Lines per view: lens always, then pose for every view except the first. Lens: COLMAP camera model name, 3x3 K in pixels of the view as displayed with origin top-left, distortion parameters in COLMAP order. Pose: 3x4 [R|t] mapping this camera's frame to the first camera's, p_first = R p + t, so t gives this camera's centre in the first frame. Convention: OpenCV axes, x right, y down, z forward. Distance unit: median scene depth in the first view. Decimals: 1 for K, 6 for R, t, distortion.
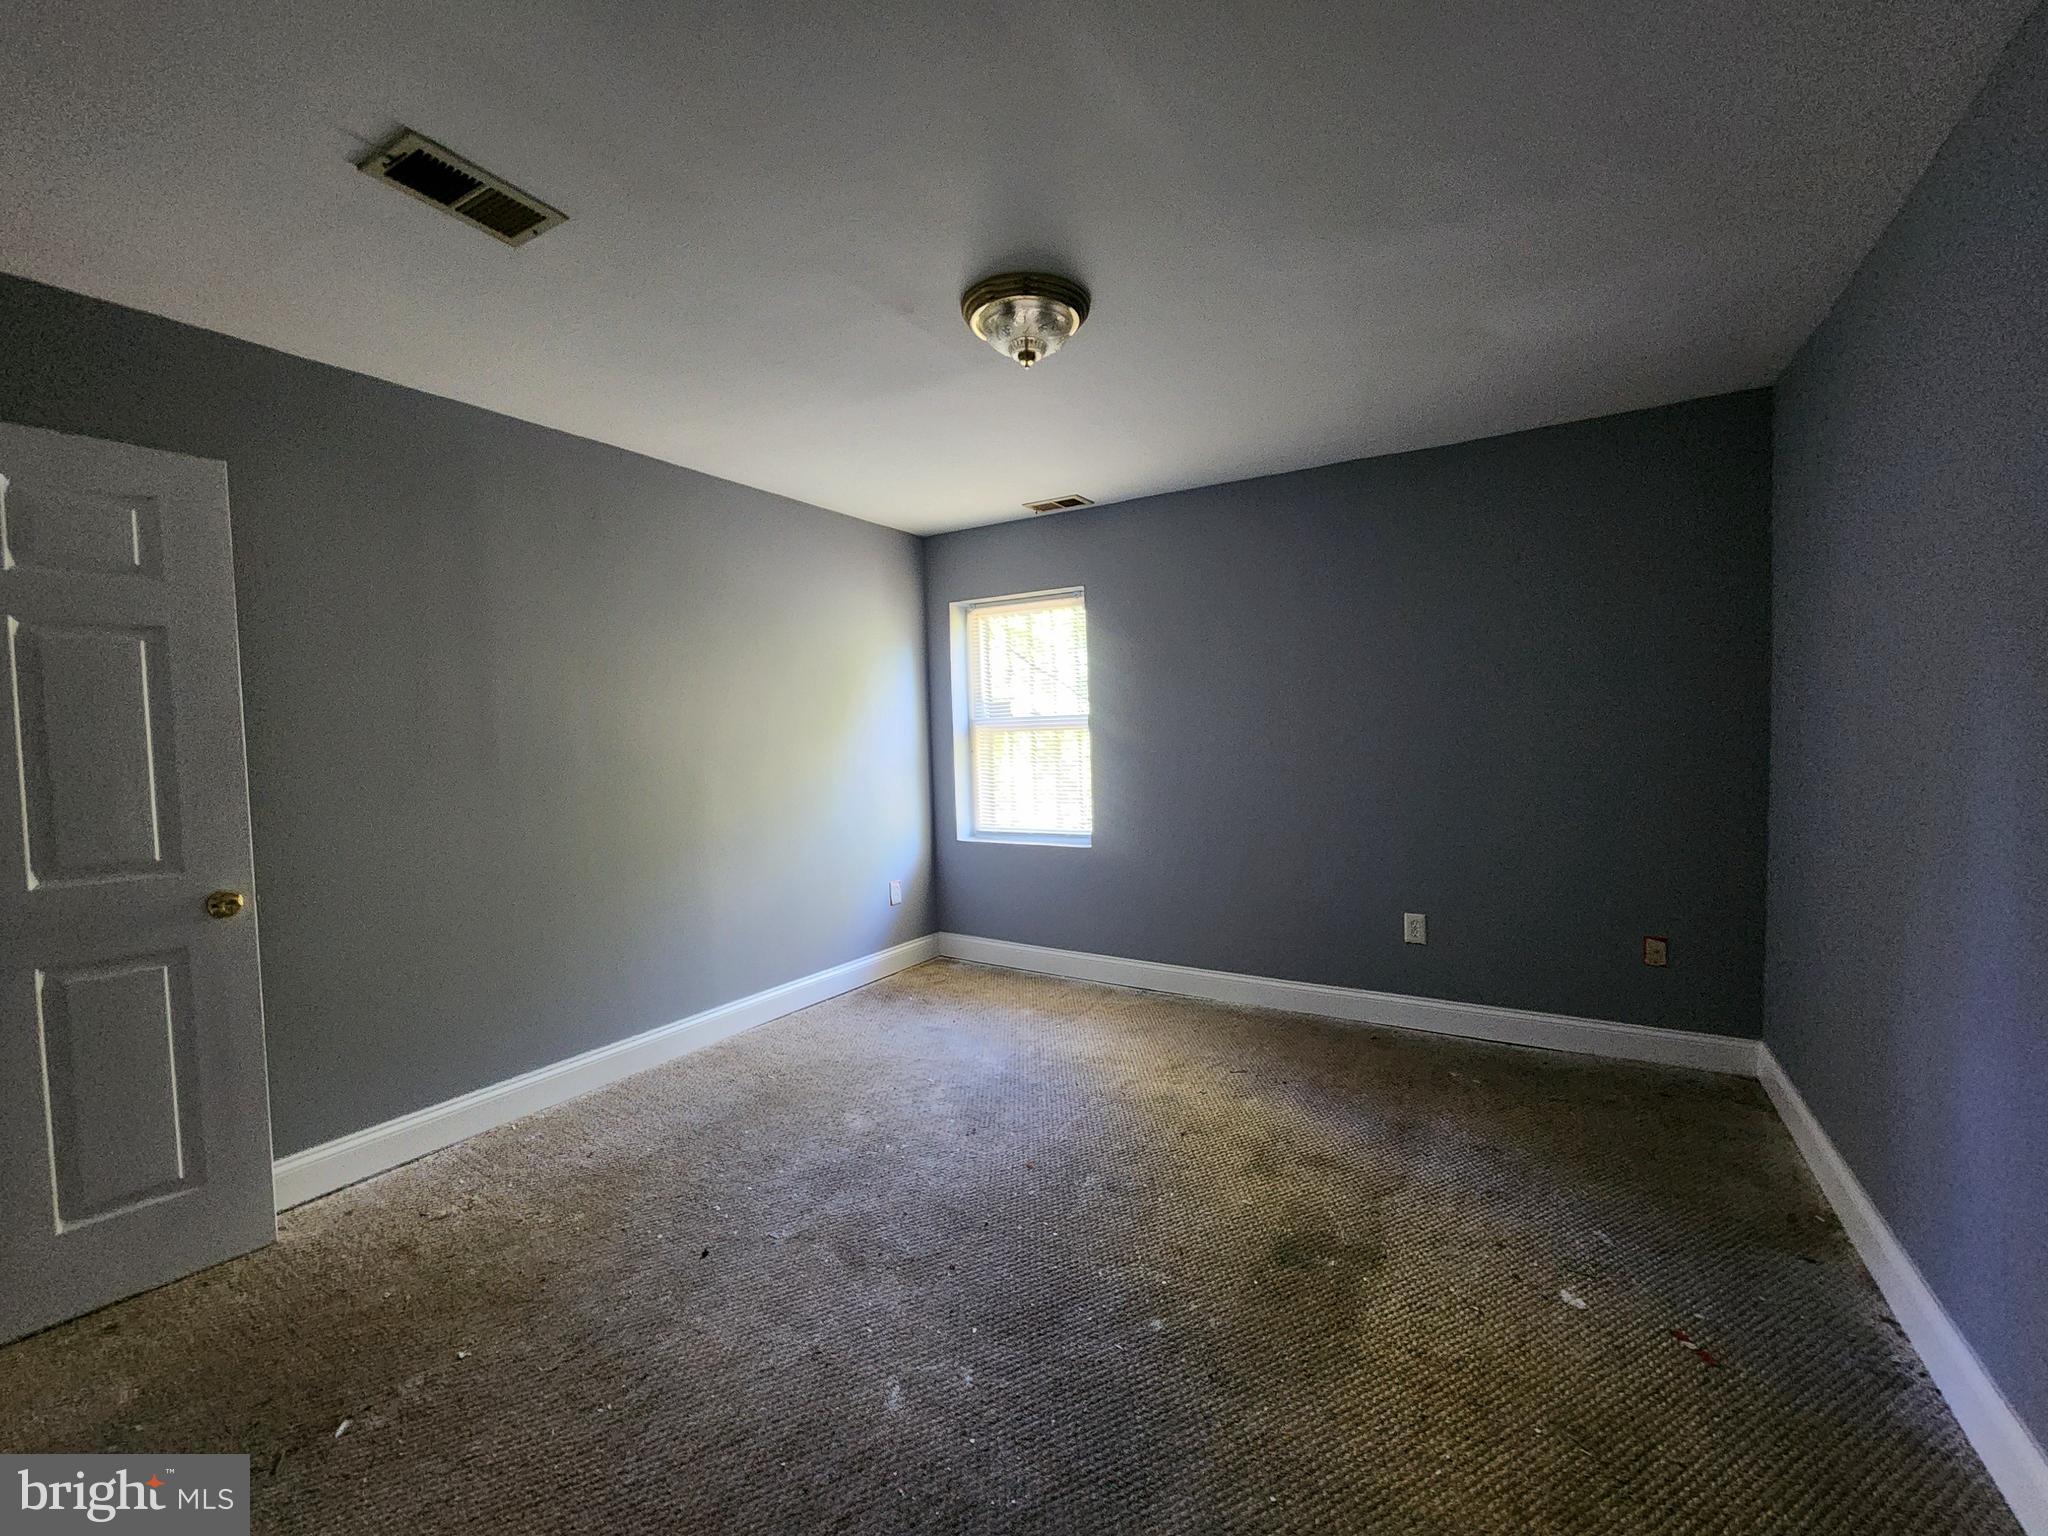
lens RADIAL K [[819.6, 0, 1027.4], [0, 819.6, 773.2], [0, 0, 1]] dist [-0.000695, 0.000142]
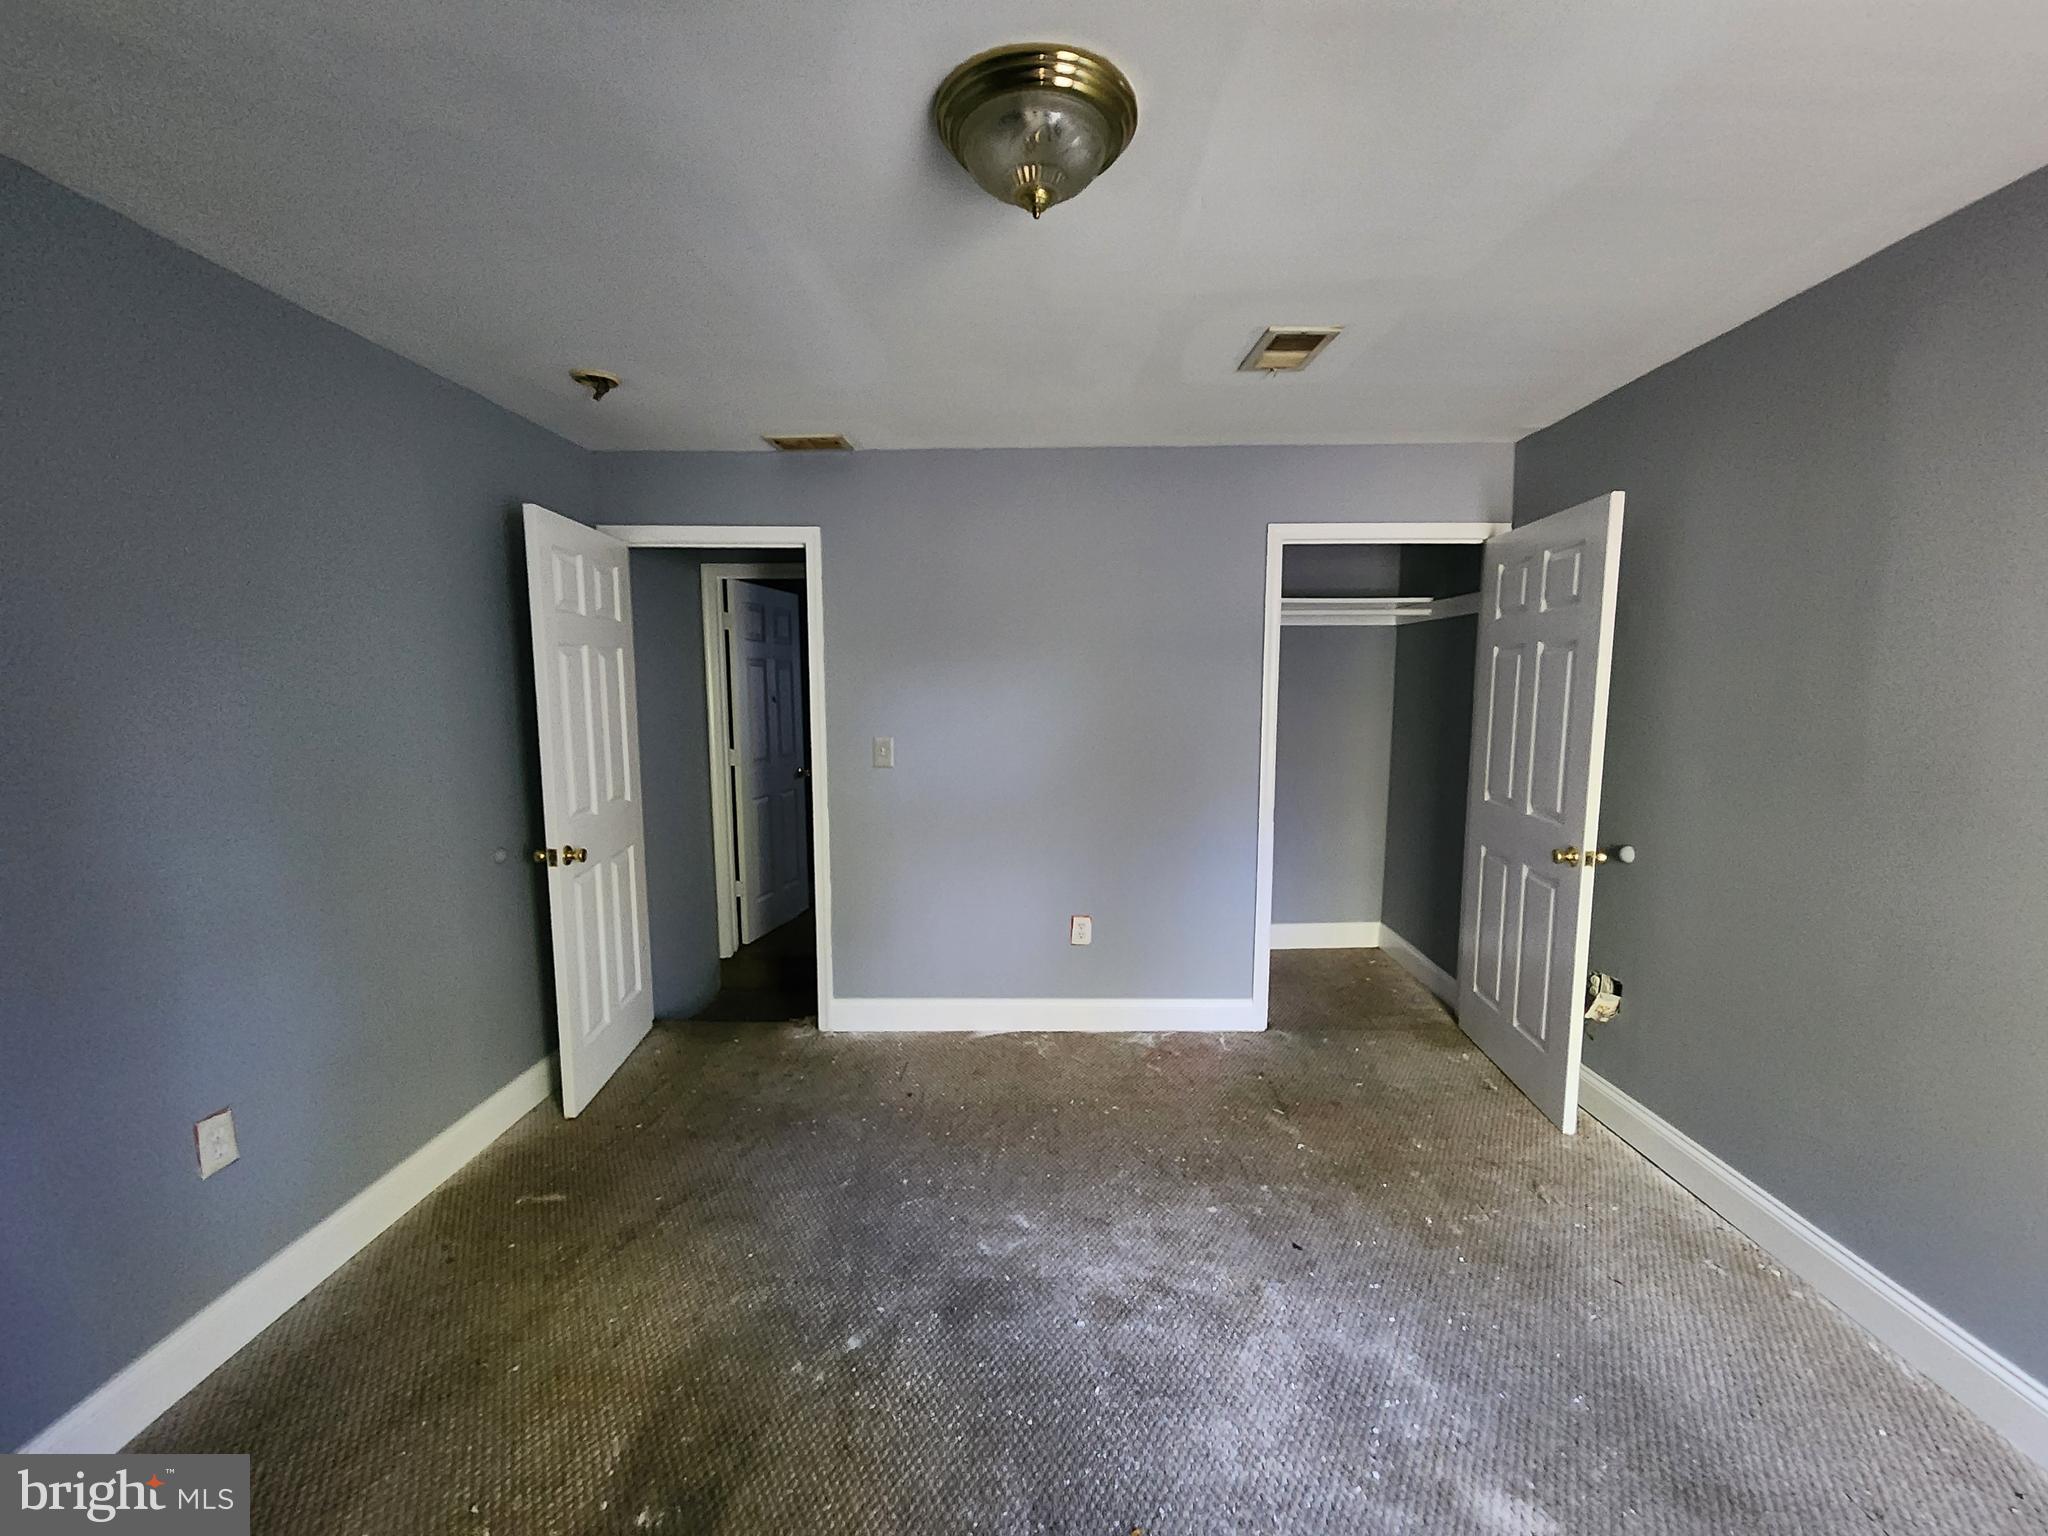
lens RADIAL K [[819.6, 0, 1027.4], [0, 819.6, 773.2], [0, 0, 1]] dist [-0.000695, 0.000142]
pose [[-0.851009, 0.083143, -0.518528, 0.429952], [0.000201, 0.987439, 0.158000, -0.187200], [0.525151, 0.134355, -0.840336, 1.813170]]
